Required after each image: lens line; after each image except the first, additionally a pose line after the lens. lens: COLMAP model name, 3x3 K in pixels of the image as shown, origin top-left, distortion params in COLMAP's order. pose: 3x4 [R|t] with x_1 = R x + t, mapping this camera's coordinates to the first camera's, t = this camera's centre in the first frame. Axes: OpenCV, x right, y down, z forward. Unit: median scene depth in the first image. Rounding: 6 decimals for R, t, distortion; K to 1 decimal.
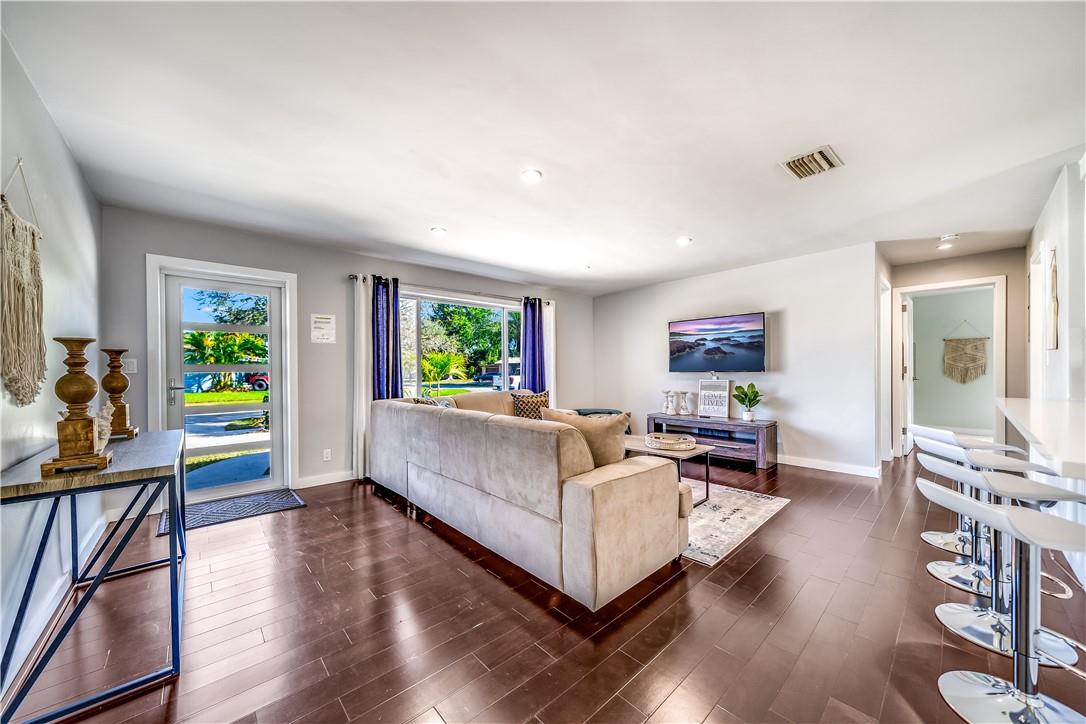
lens RADIAL K [[382.2, 0, 535.2], [0, 382.2, 372.5], [0, 0, 1]] dist [0.000027, 0.000002]
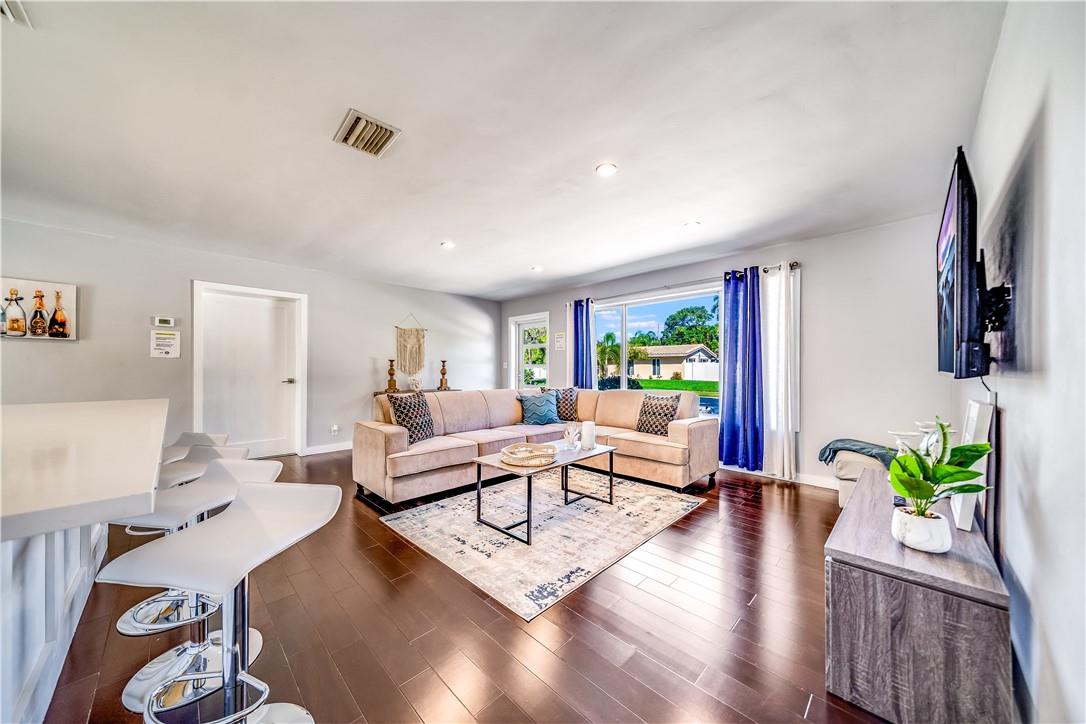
lens RADIAL K [[365.9, 0, 535.7], [0, 365.9, 371.6], [0, 0, 1]] dist [0.006072, 0.000027]
pose [[0.050410, 0.014554, -0.998623, 0.771768], [-0.005759, 0.999881, 0.014282, -0.007769], [0.998712, 0.005031, 0.050488, 0.652638]]
